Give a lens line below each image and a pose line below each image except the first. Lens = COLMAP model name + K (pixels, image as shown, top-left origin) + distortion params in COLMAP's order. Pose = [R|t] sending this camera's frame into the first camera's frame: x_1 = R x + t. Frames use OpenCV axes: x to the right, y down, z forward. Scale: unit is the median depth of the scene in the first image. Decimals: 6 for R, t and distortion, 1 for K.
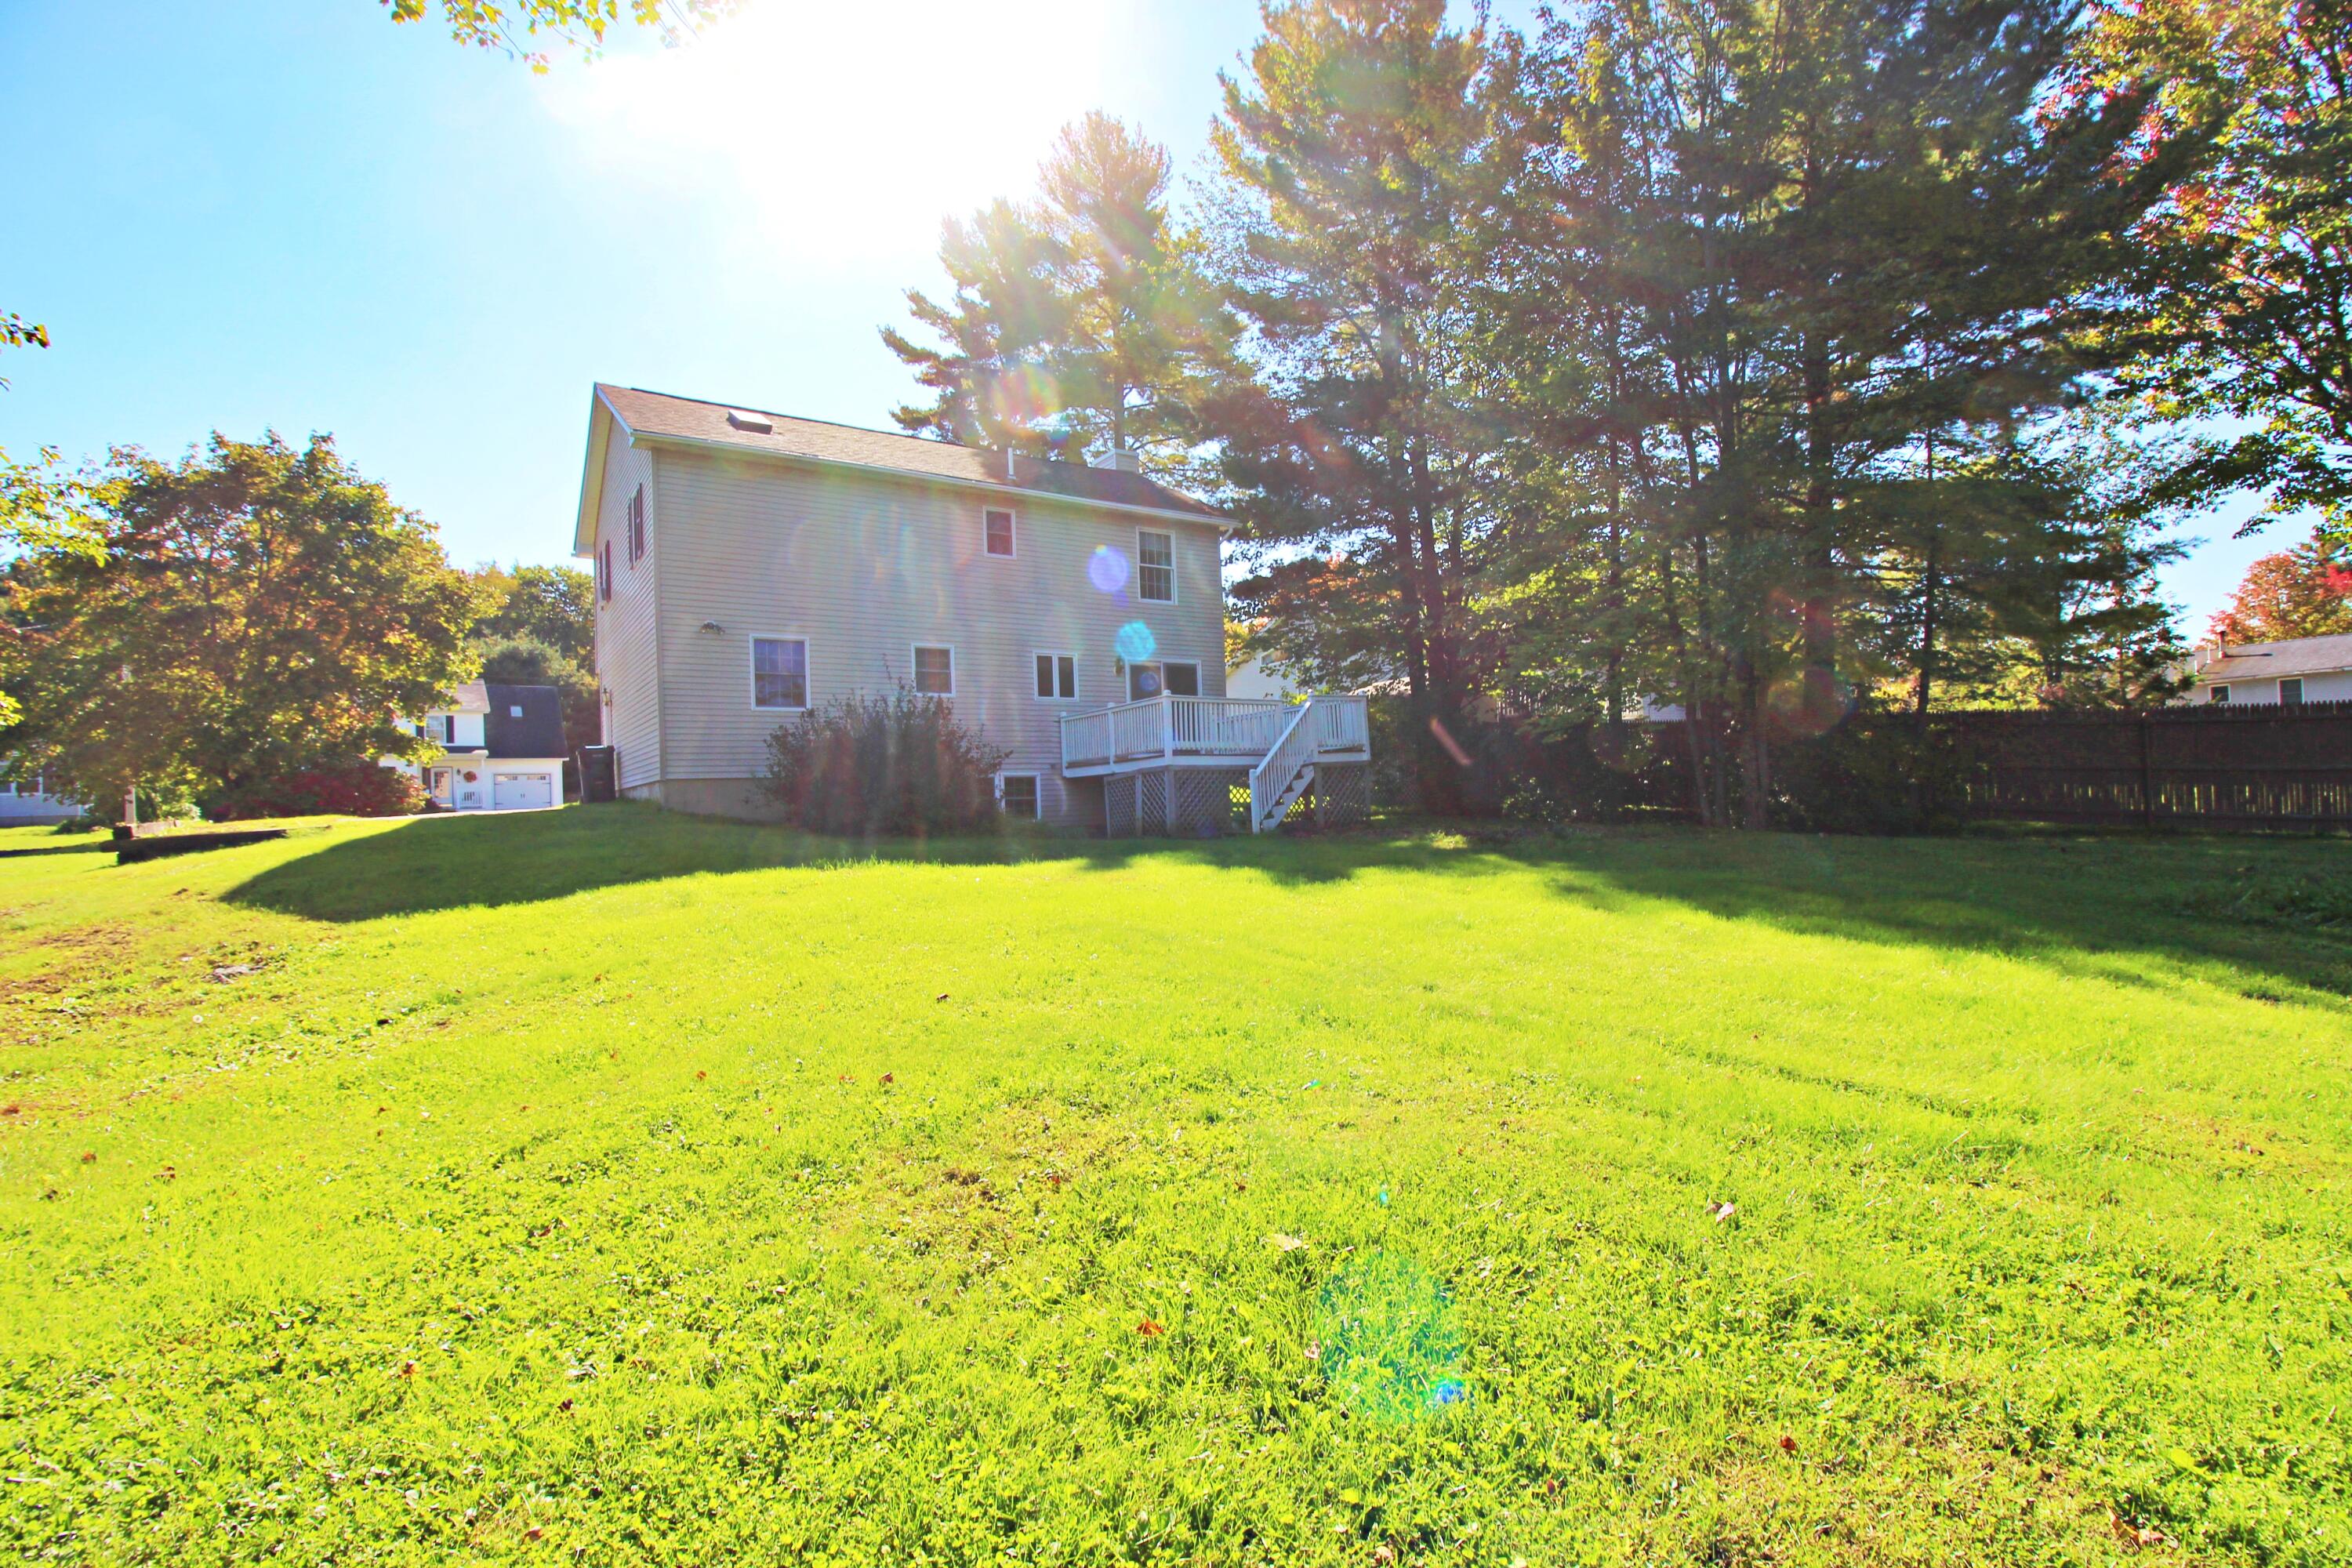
lens RADIAL K [[1089.1, 0, 1176.2], [0, 1089.1, 787.8], [0, 0, 1]] dist [0.001973, 0.000370]
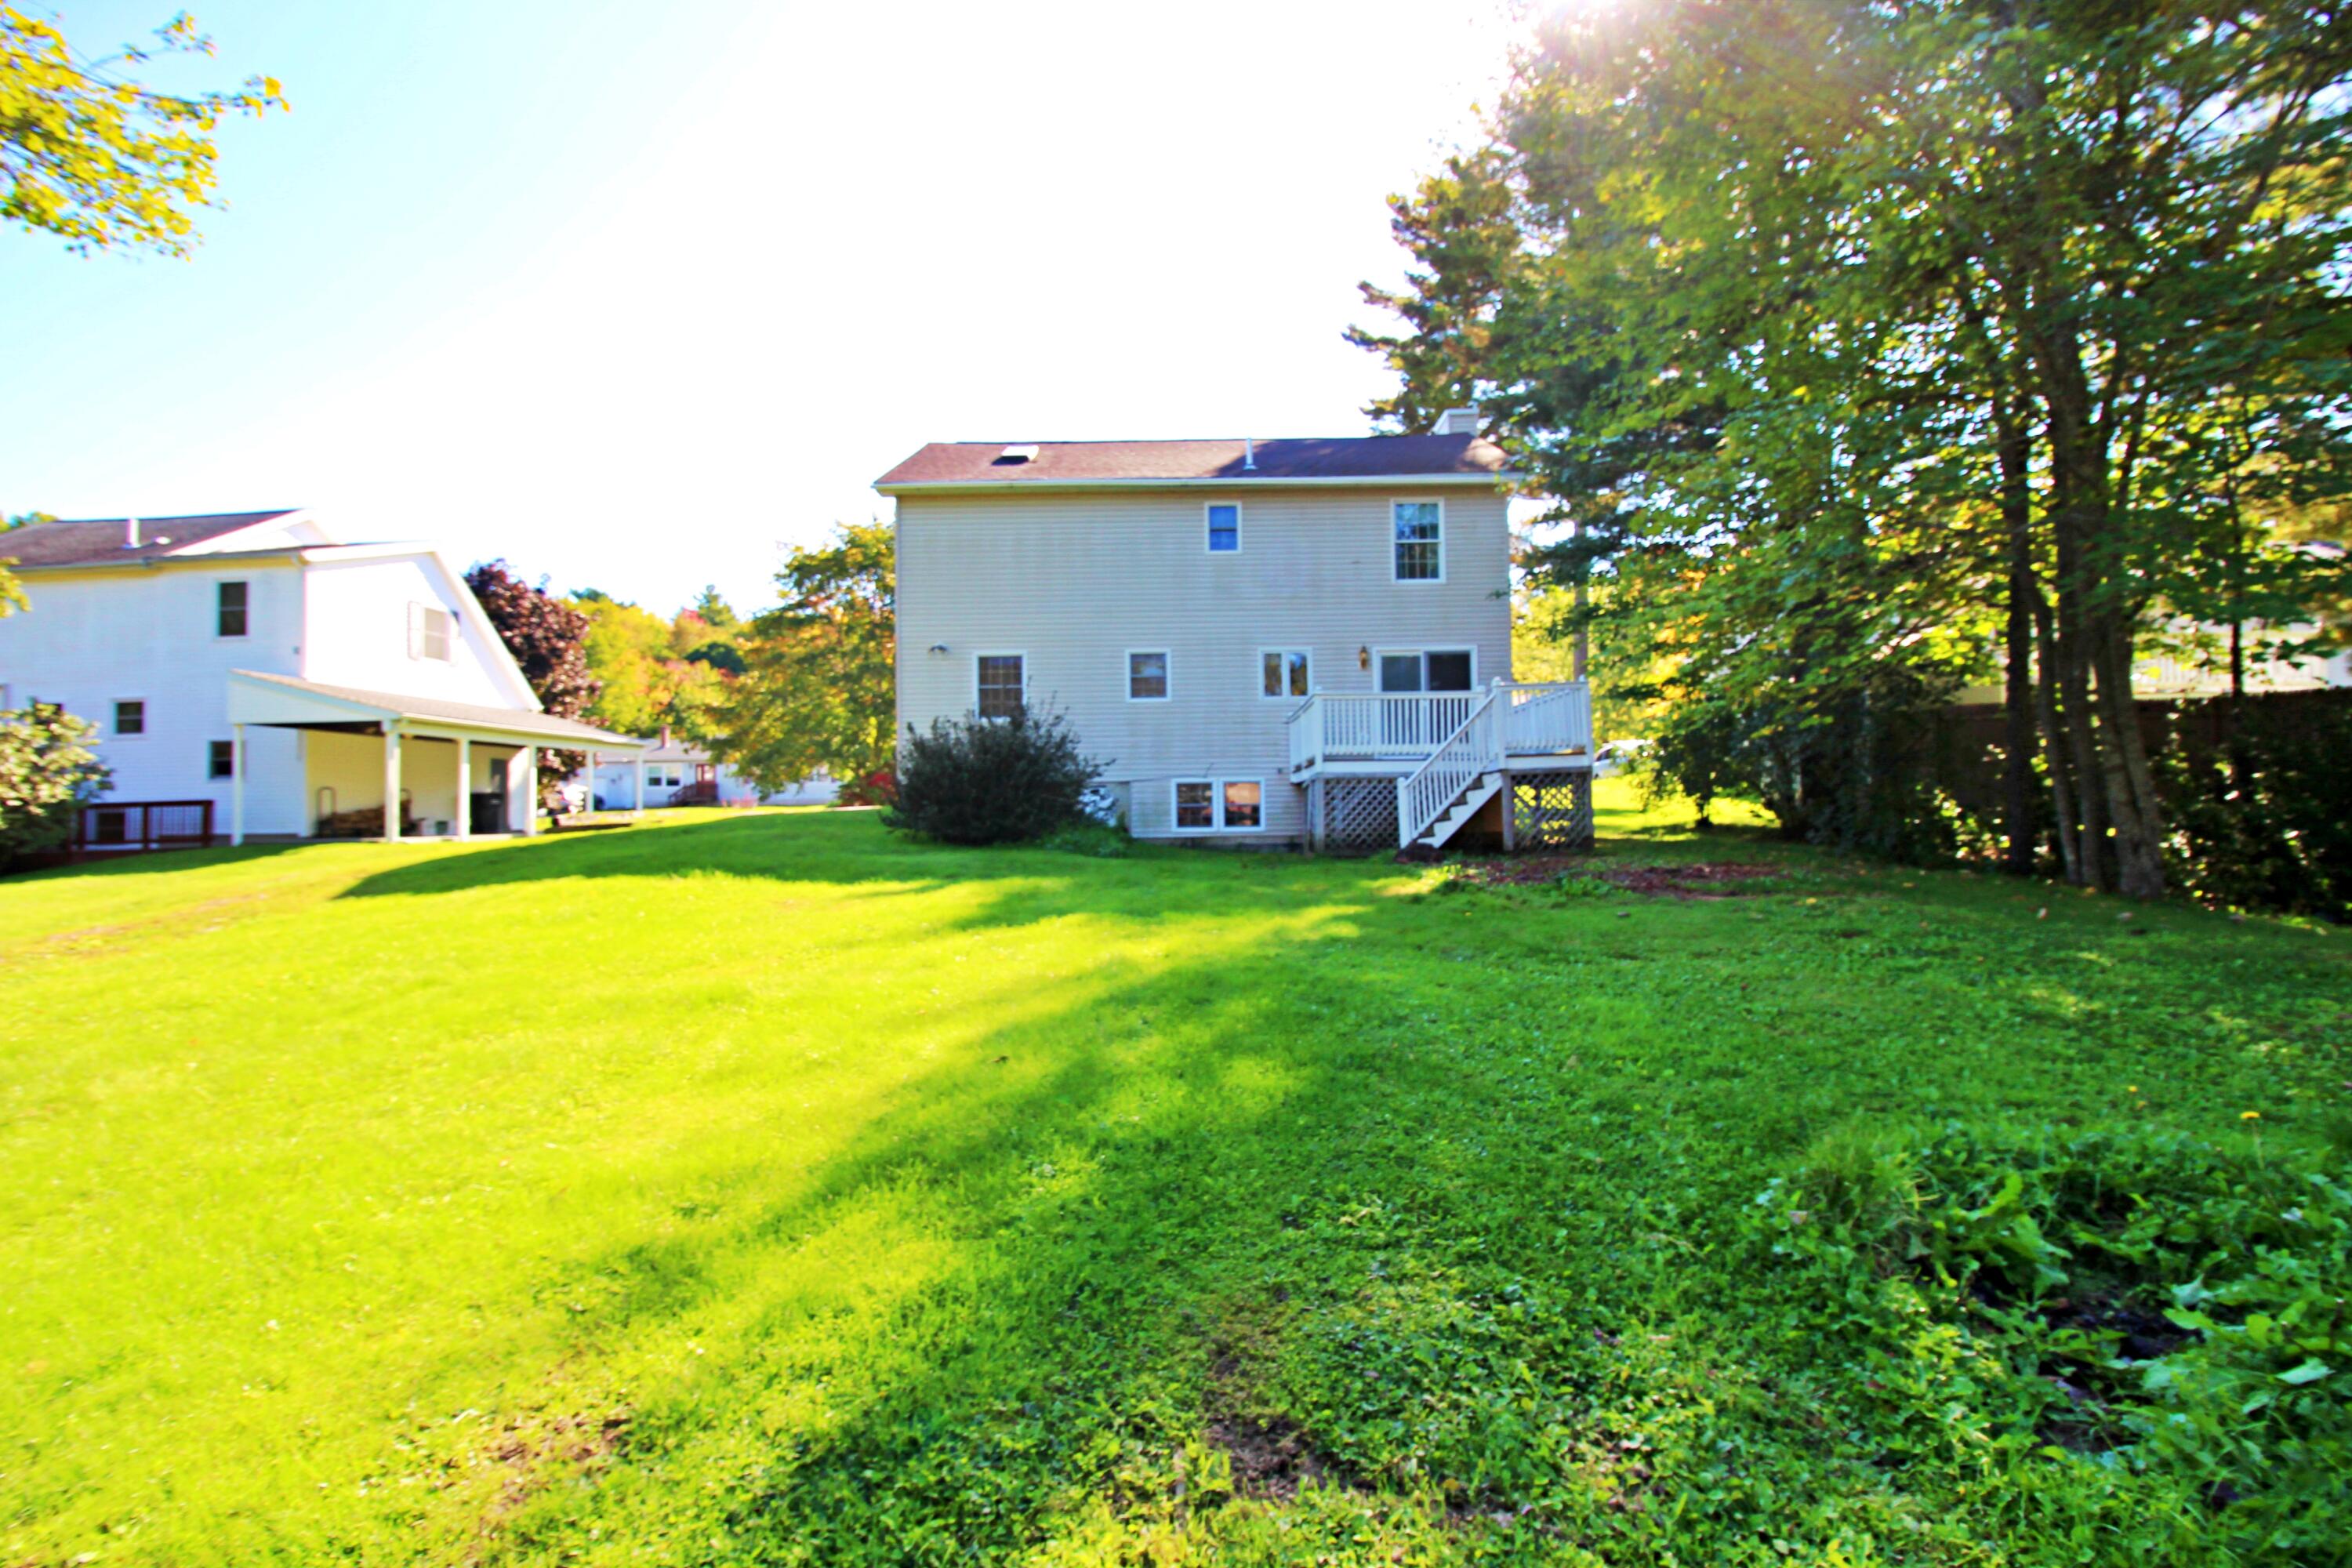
lens RADIAL K [[1089.1, 0, 1175.3], [0, 1089.1, 791.8], [0, 0, 1]] dist [0.001973, 0.000370]
pose [[0.832142, 0.011250, -0.554449, 0.327856], [-0.005993, 0.999918, 0.011293, -0.012006], [0.554531, -0.006075, 0.832141, 0.174959]]
